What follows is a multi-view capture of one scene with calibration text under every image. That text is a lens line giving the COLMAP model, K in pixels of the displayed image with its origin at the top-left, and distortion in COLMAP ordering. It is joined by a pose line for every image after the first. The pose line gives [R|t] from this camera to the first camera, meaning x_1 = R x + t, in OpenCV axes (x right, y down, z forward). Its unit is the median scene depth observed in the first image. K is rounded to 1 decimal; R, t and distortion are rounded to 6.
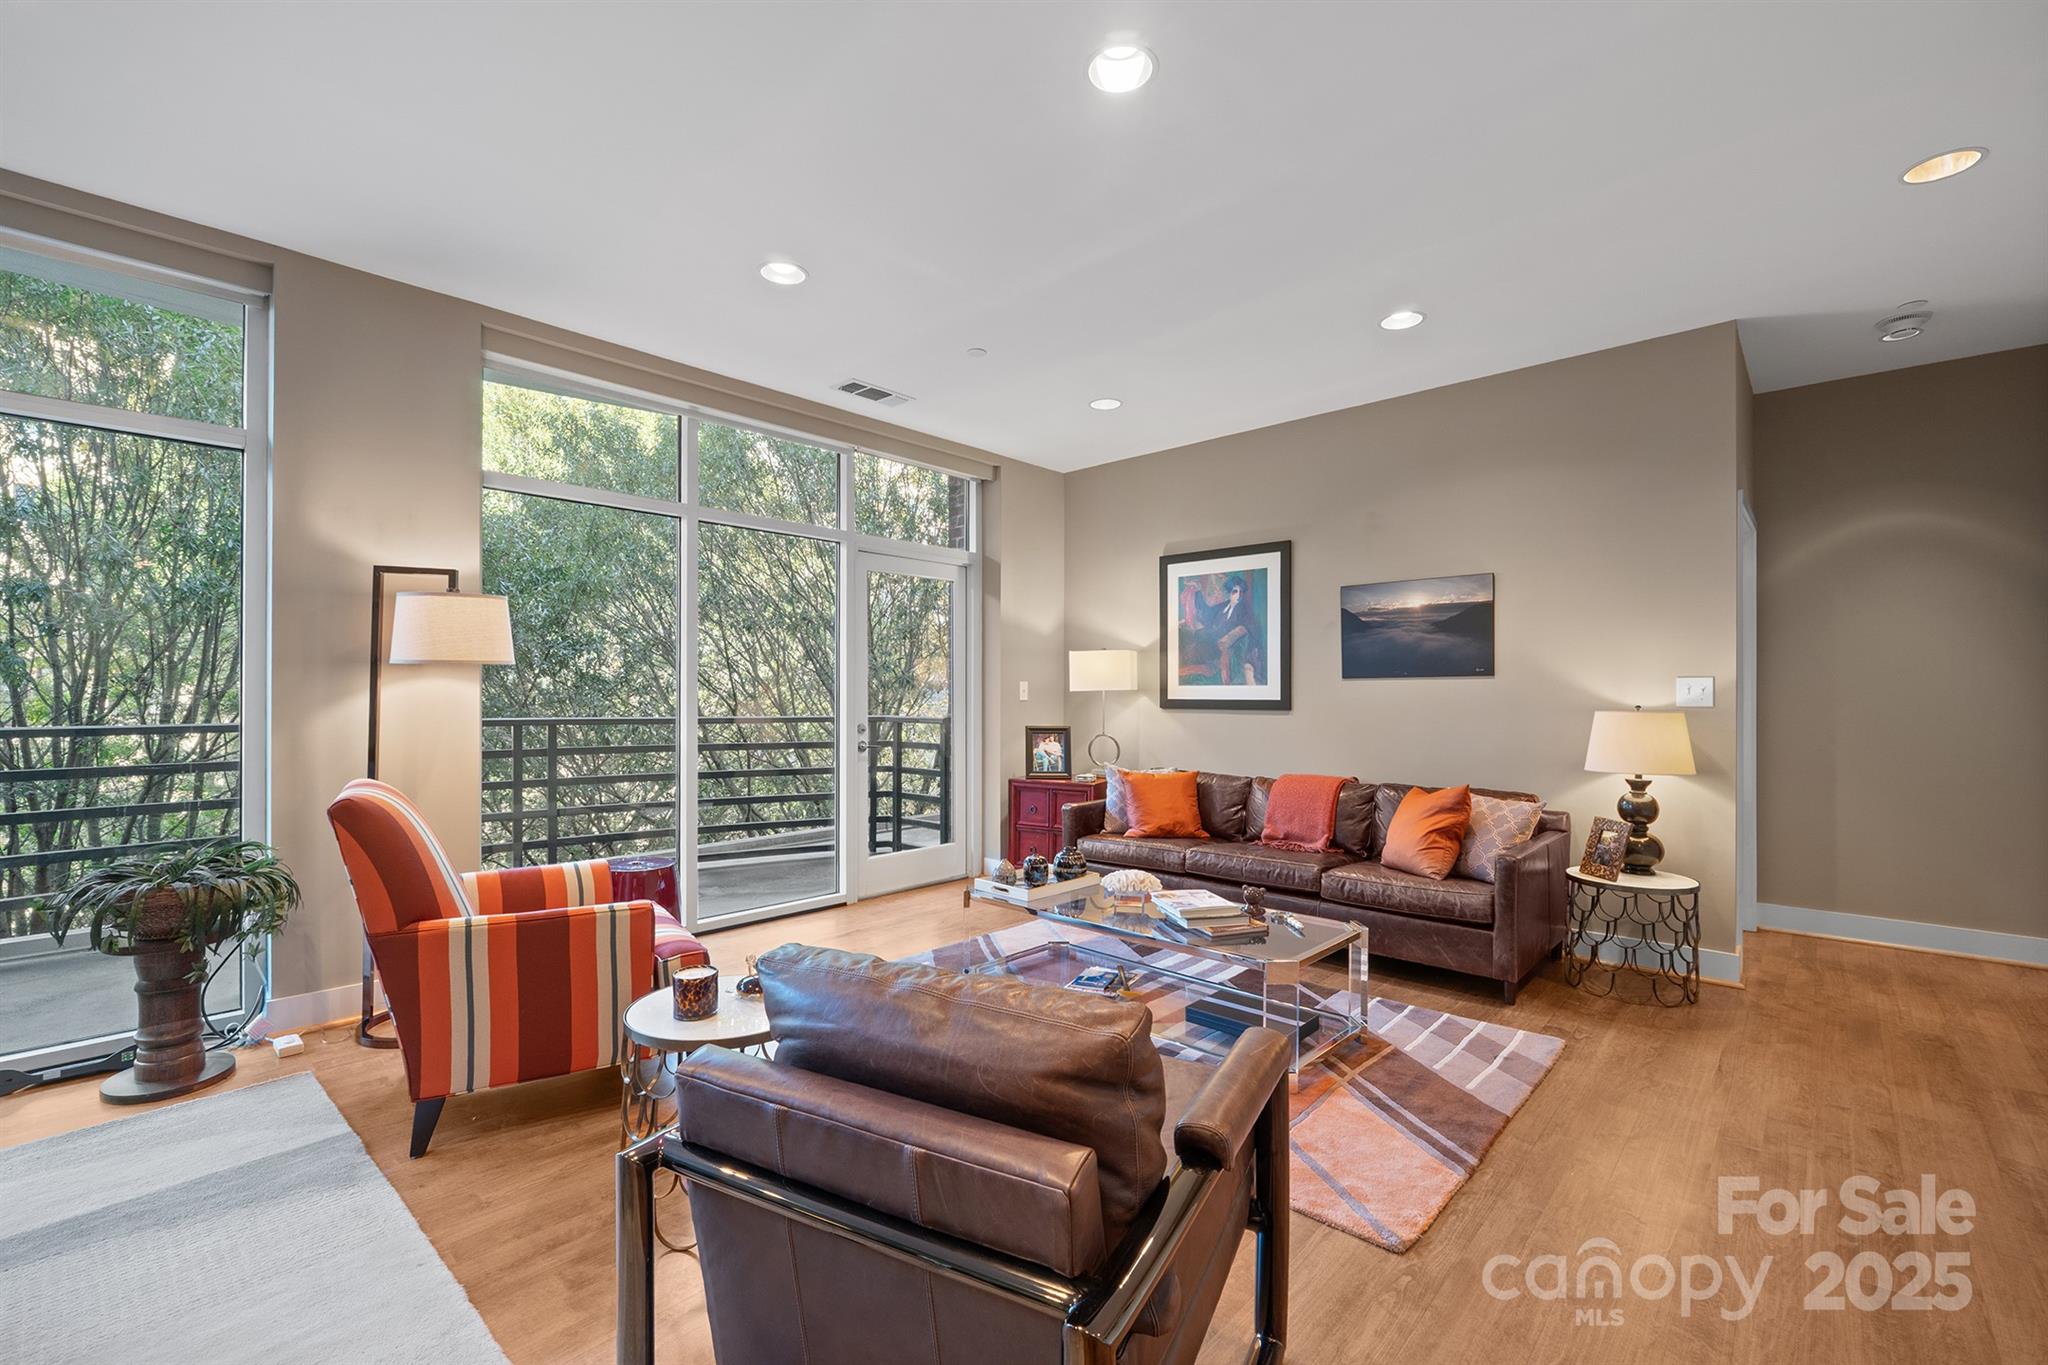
lens RADIAL K [[870.2, 0, 1019.5], [0, 870.2, 693.5], [0, 0, 1]] dist [-0.003527, -0.000928]
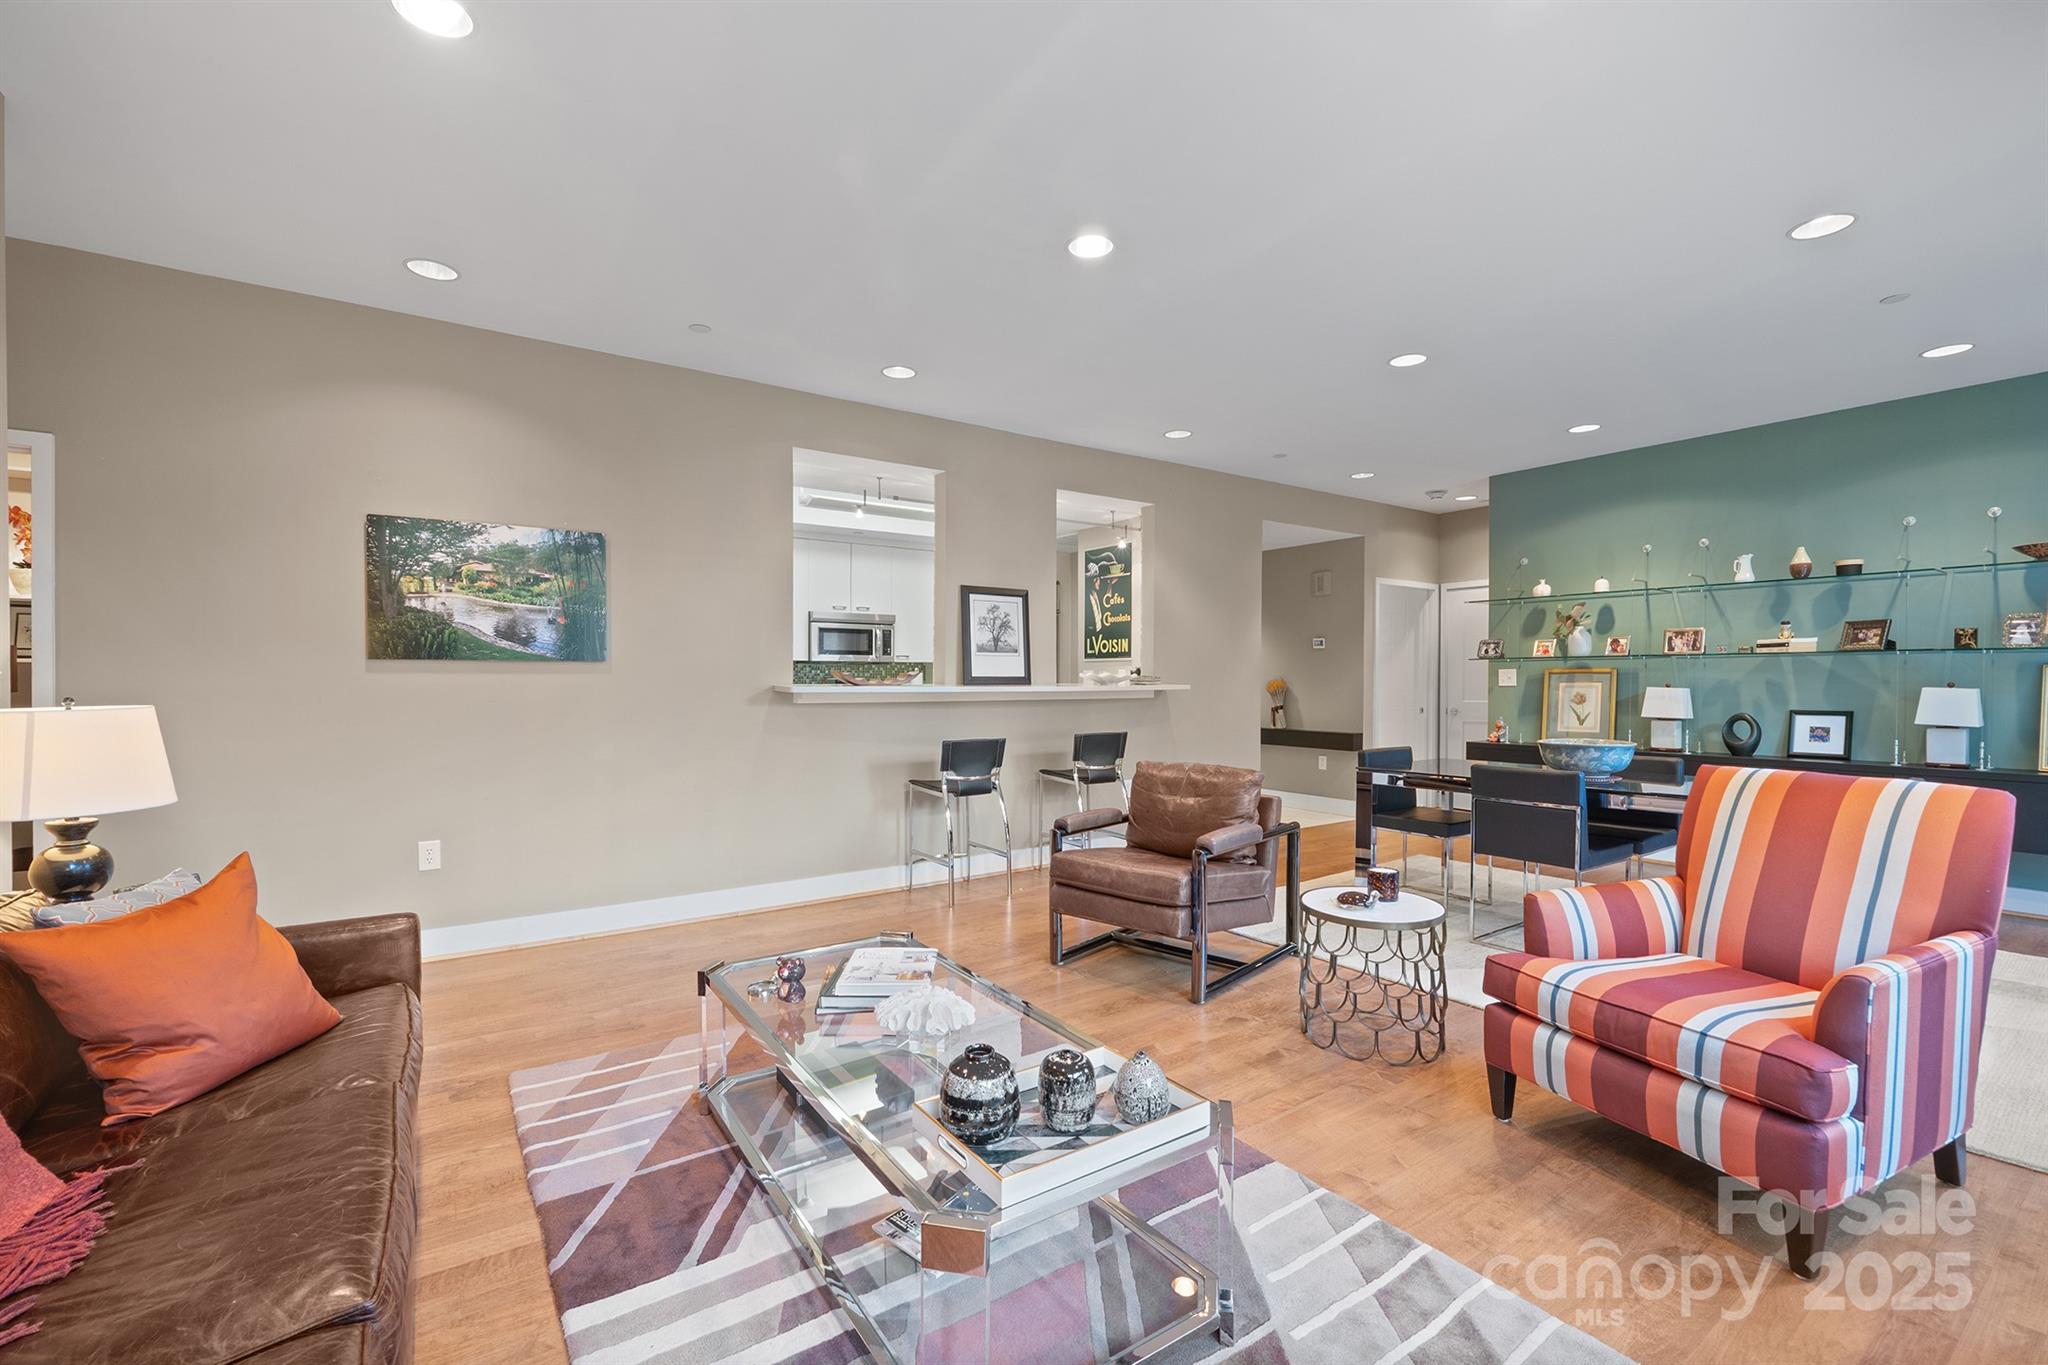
lens RADIAL K [[865.6, 0, 1024.0], [0, 865.6, 682.5], [0, 0, 1]] dist [-0.000283, -0.000018]
pose [[-0.976783, -0.002563, 0.214215, -0.043344], [-0.001448, 0.999985, 0.005360, -0.000266], [-0.214225, 0.004925, -0.976772, 1.179928]]
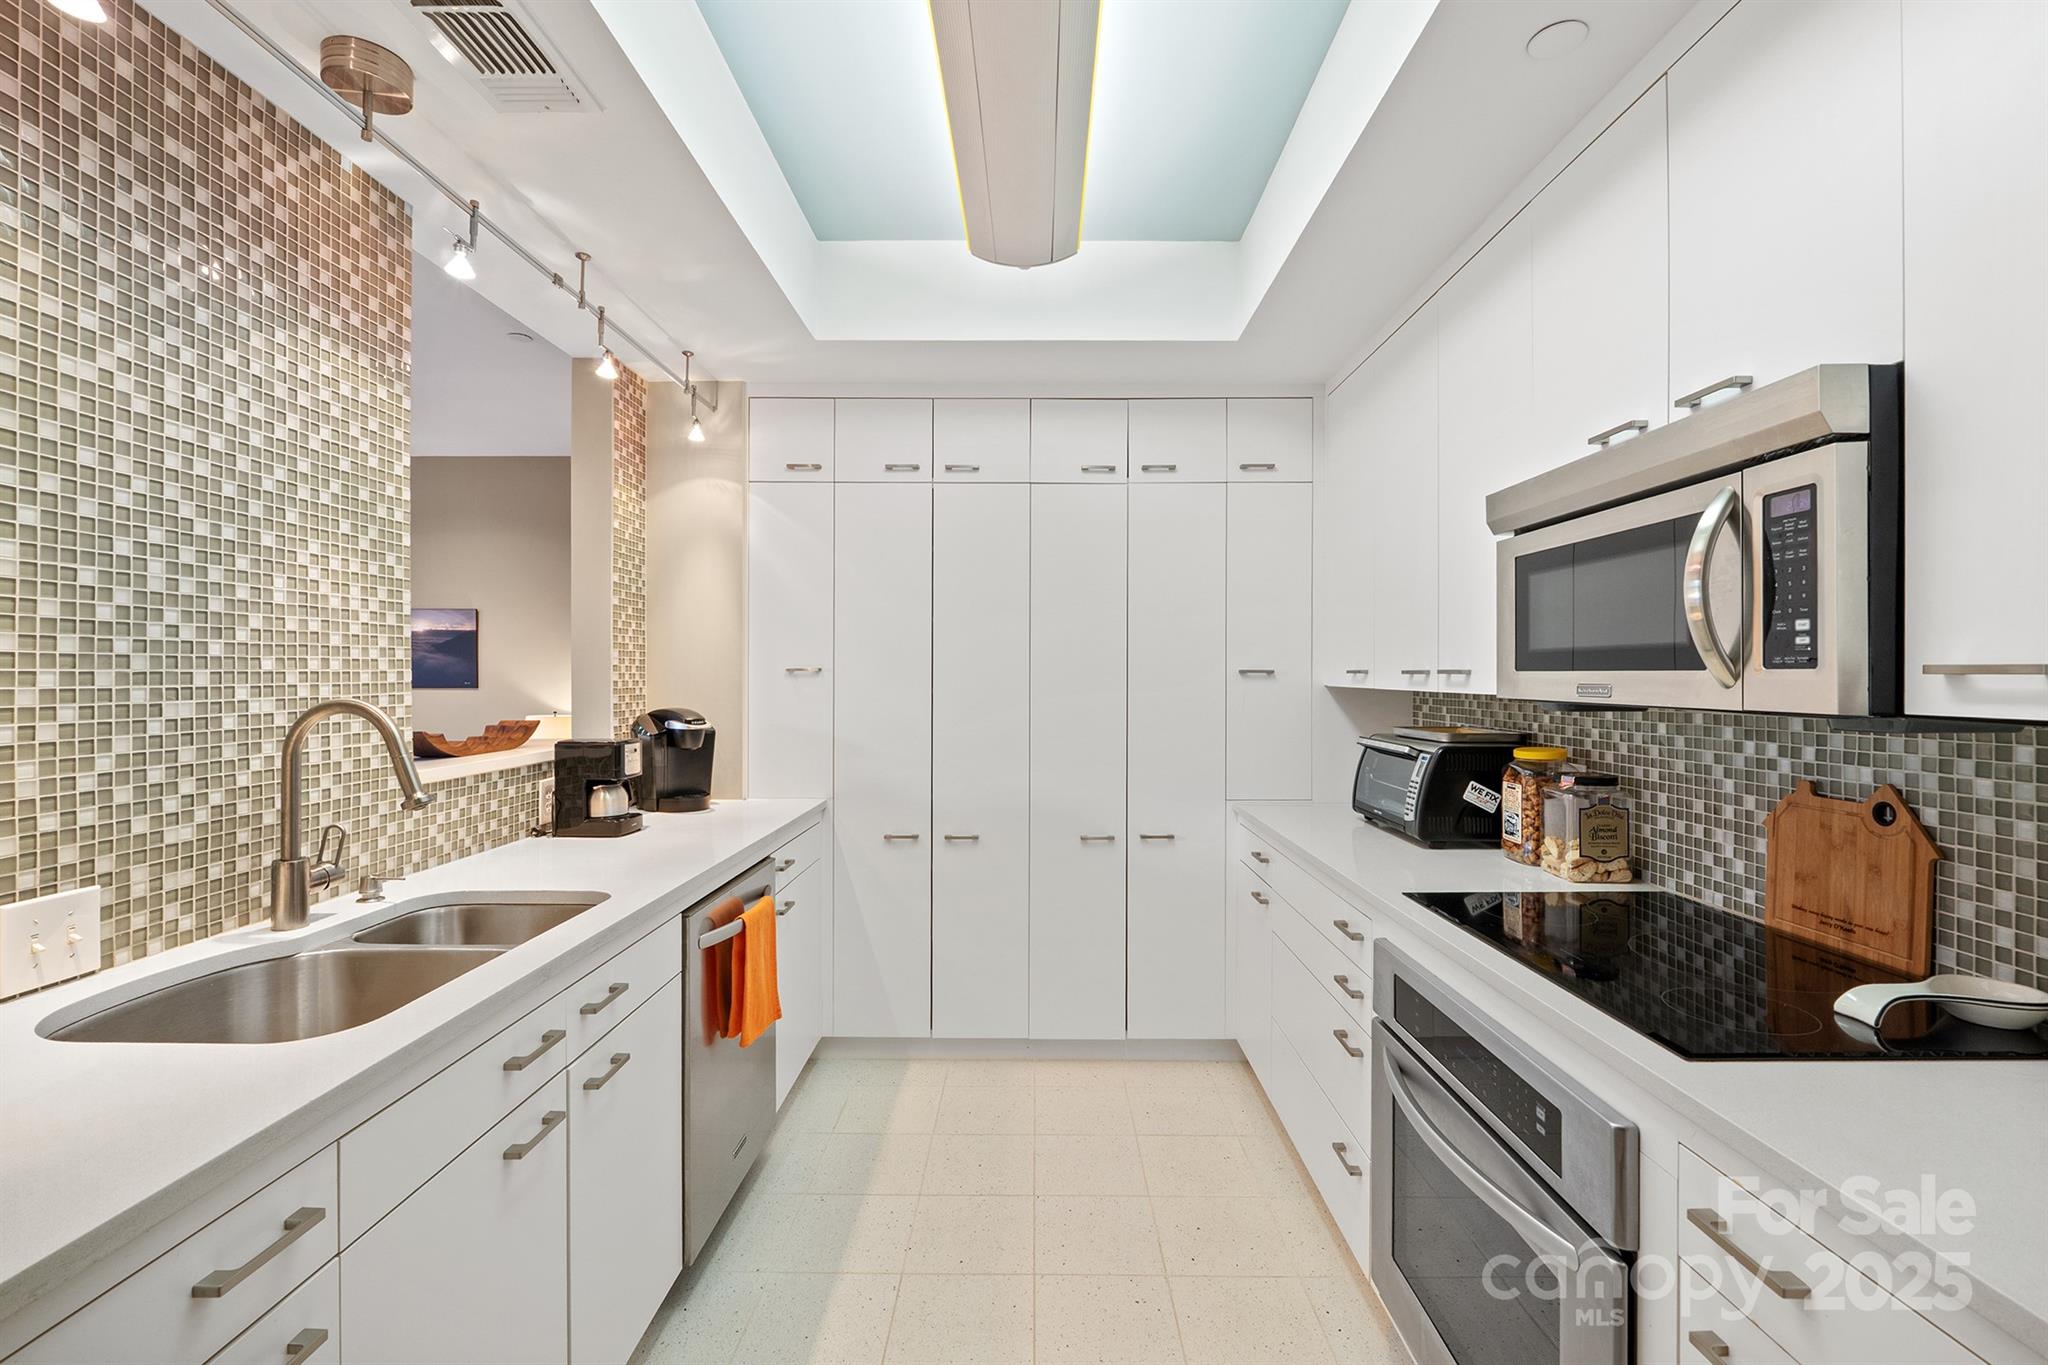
lens RADIAL K [[865.3, 0, 1031.4], [0, 865.3, 677.4], [0, 0, 1]] dist [-0.006925, -0.000294]
pose [[0.735941, 0.001129, 0.677045, 0.265892], [-0.004571, 0.999984, 0.003302, -0.041855], [-0.677031, -0.005525, 0.735934, -0.483951]]
